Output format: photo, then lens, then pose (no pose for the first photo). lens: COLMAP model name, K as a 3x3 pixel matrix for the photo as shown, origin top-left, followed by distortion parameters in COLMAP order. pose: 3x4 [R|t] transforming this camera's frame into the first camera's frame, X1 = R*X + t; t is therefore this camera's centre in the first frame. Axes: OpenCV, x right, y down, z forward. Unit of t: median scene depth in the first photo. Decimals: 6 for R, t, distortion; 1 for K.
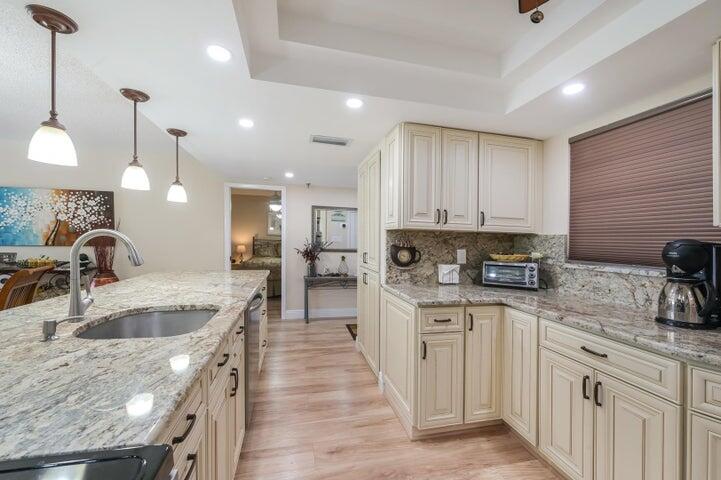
lens RADIAL K [[295.4, 0, 349.4], [0, 295.4, 236.8], [0, 0, 1]] dist [-0.001760, -0.001076]
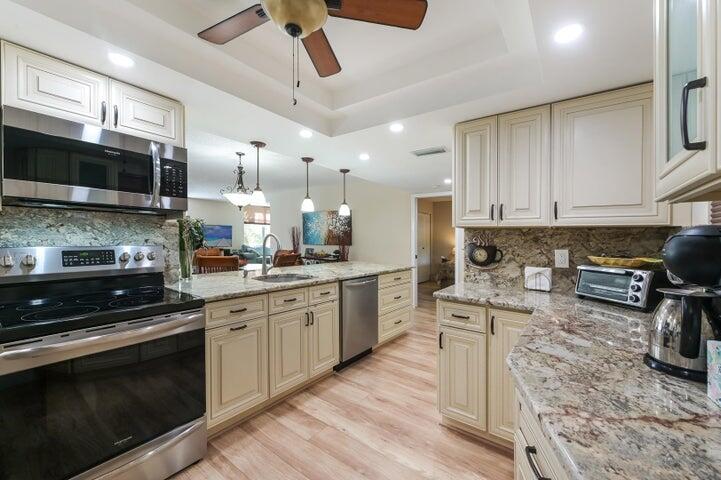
lens RADIAL K [[291.6, 0, 343.7], [0, 291.6, 241.9], [0, 0, 1]] dist [0.000485, 0.000102]
pose [[0.619546, -0.001533, -0.784959, 0.732743], [0.004833, 0.999987, 0.001861, 0.020333], [0.784945, -0.004947, 0.619546, 0.059365]]
